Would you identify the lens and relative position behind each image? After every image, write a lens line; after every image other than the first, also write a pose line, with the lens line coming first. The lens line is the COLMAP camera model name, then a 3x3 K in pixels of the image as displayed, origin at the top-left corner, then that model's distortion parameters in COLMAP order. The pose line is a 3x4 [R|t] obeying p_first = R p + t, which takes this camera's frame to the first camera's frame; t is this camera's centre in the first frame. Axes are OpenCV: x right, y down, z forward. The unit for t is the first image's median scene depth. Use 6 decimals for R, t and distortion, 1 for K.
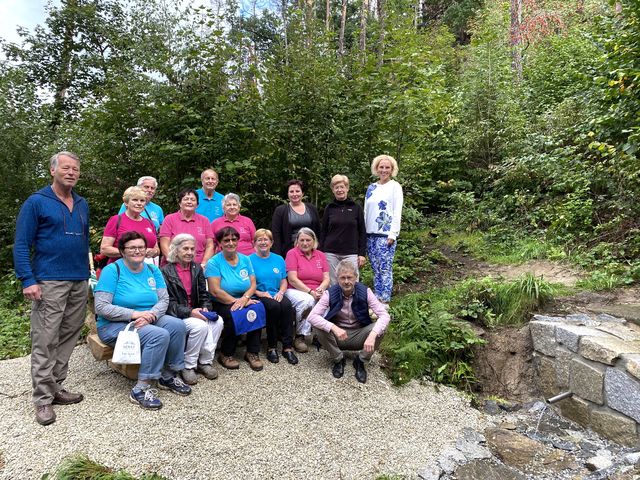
lens RADIAL K [[476.8, 0, 318.9], [0, 476.8, 239.5], [0, 0, 1]] dist [-0.001722, -0.010652]
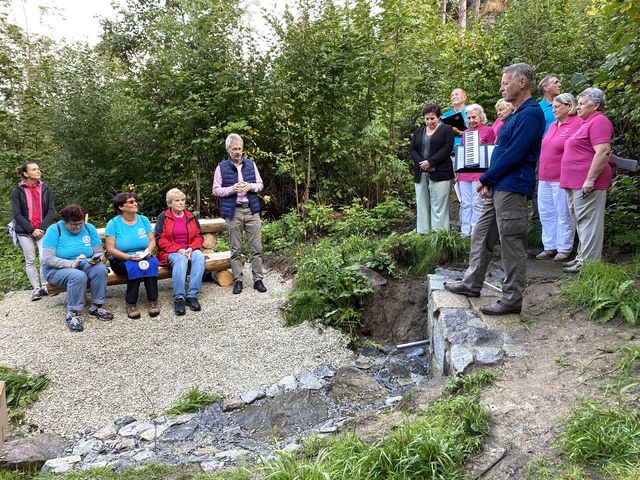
lens RADIAL K [[476.8, 0, 318.5], [0, 476.8, 244.3], [0, 0, 1]] dist [-0.001722, -0.010652]
pose [[0.962363, 0.011118, -0.271538, 0.494791], [0.025410, 0.991105, 0.130637, -0.036838], [0.270575, -0.132620, 0.953520, -0.058051]]
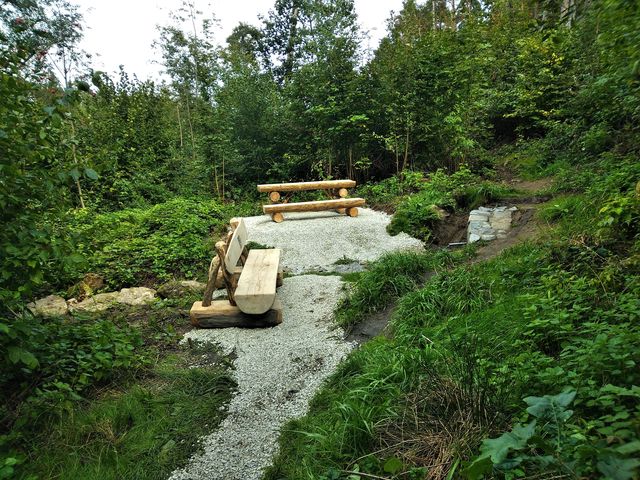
lens RADIAL K [[462.5, 0, 318.4], [0, 462.5, 239.3], [0, 0, 1]] dist [0.012681, 0.001378]
pose [[0.884544, 0.064357, -0.461996, 0.739888], [0.015732, 0.985757, 0.167439, -0.019185], [0.466192, -0.155375, 0.870933, -0.814693]]
